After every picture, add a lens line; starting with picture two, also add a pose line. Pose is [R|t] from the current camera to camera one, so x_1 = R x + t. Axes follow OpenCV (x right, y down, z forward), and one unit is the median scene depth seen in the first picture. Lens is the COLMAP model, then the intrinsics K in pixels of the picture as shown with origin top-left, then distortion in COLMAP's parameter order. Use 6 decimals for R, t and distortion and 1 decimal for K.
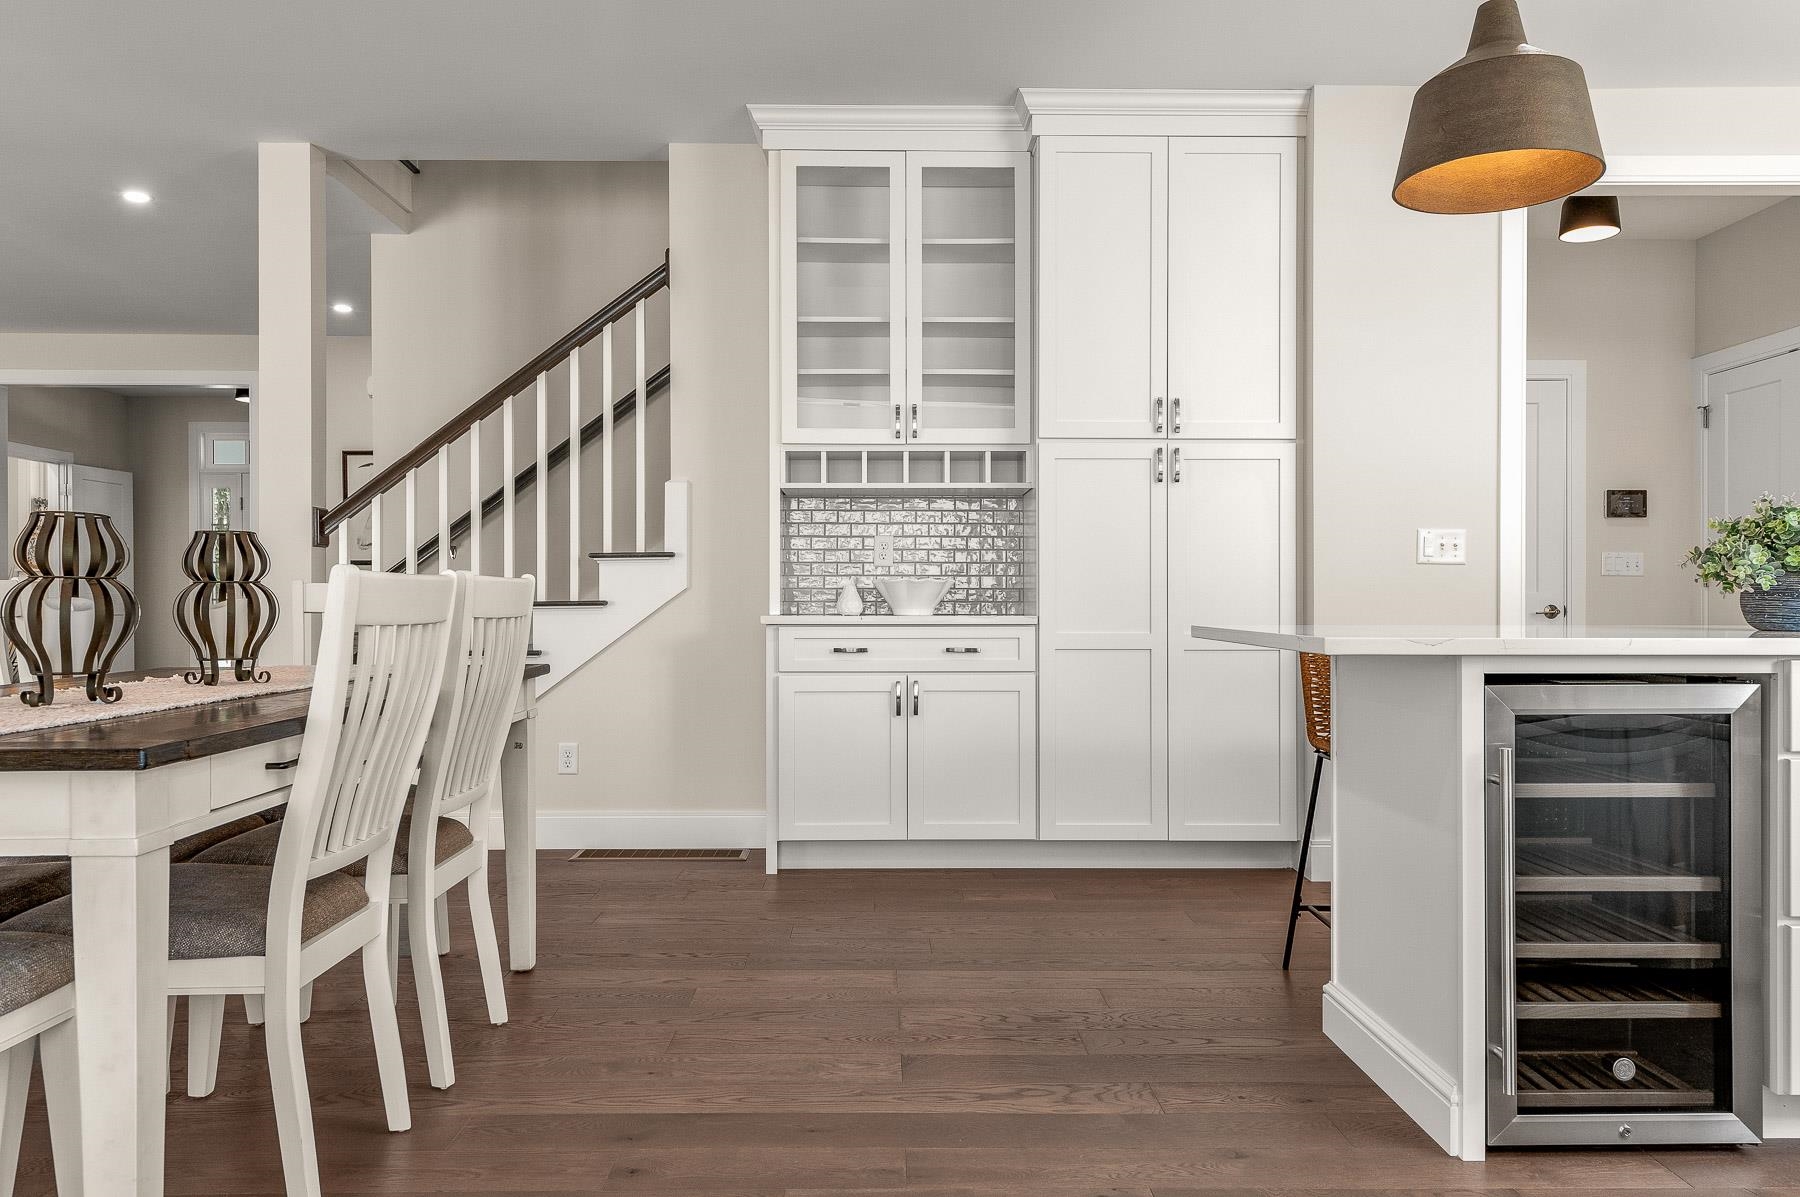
lens RADIAL K [[1212.5, 0, 913.0], [0, 1212.5, 612.0], [0, 0, 1]] dist [0.030110, -0.017789]
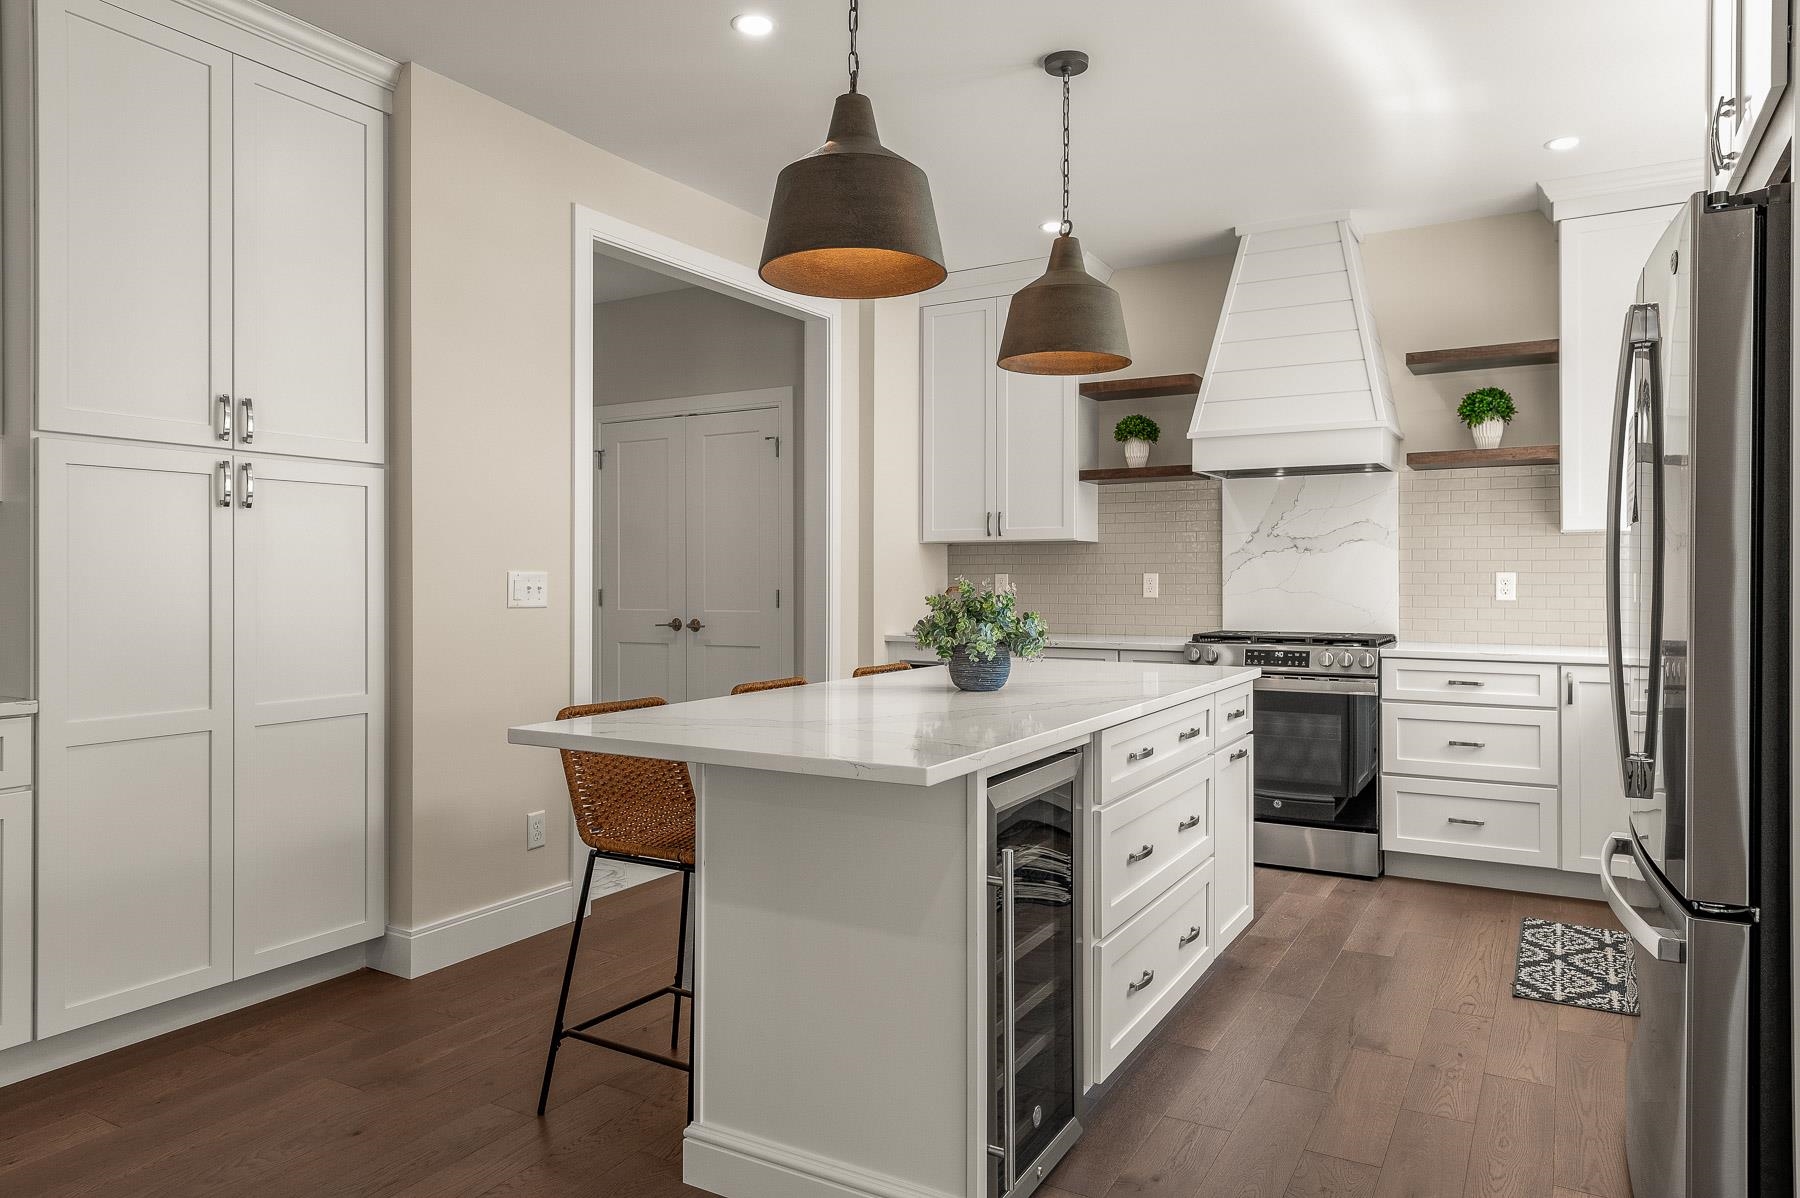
lens RADIAL K [[1160.7, 0, 877.9], [0, 1160.7, 563.7], [0, 0, 1]] dist [-0.002068, -0.000997]
pose [[0.517632, 0.003944, 0.855594, -0.199543], [0.013900, 0.999819, -0.013019, -0.056969], [-0.855491, 0.018632, 0.517483, 0.286941]]
